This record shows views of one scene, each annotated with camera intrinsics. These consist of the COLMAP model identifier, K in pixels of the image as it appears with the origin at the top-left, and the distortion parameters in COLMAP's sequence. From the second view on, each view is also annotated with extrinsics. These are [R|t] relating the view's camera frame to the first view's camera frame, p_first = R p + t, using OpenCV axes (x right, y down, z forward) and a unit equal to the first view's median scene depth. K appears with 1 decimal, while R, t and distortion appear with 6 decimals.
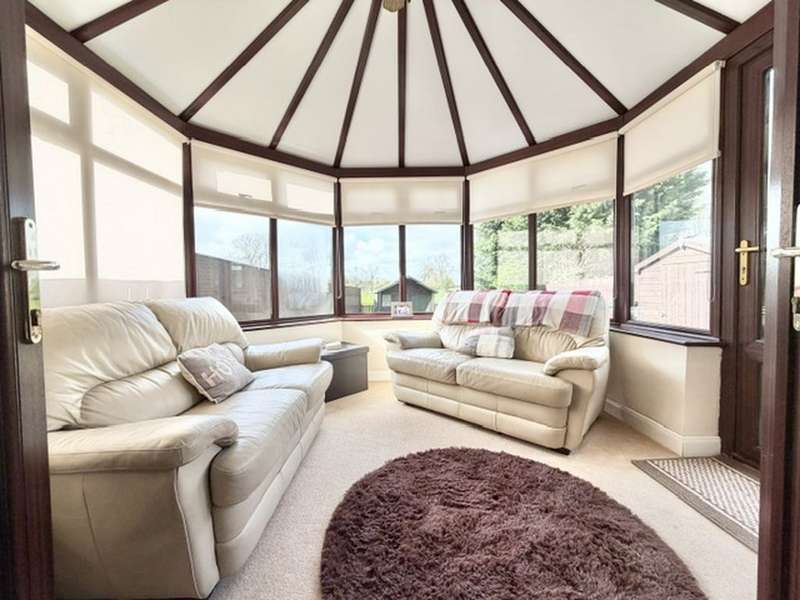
lens RADIAL K [[315.7, 0, 400.0], [0, 315.7, 300.0], [0, 0, 1]] dist [0.001196, 0.000317]
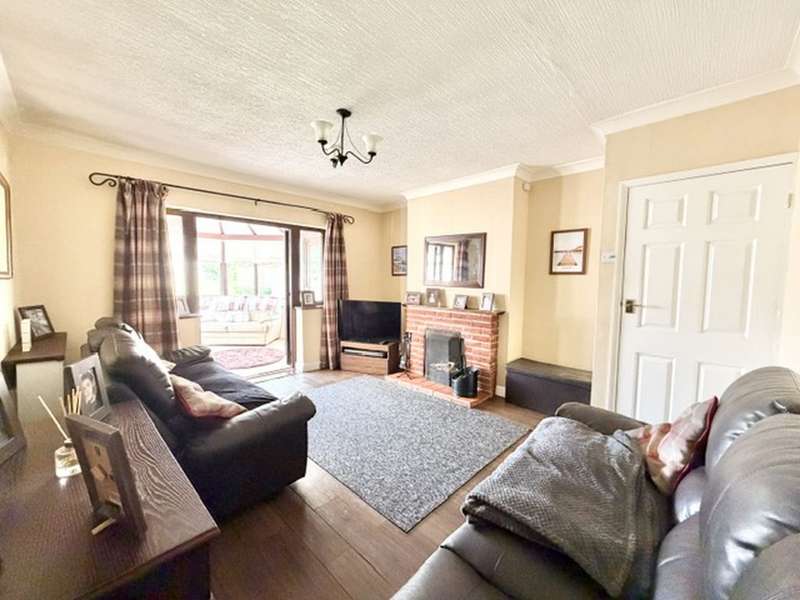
lens RADIAL K [[315.7, 0, 400.0], [0, 315.7, 300.0], [0, 0, 1]] dist [0.001196, 0.000317]
pose [[0.700914, -0.029342, 0.712642, -0.570881], [0.004358, 0.999311, 0.036860, -0.087615], [-0.713232, -0.022730, 0.700559, -1.583129]]
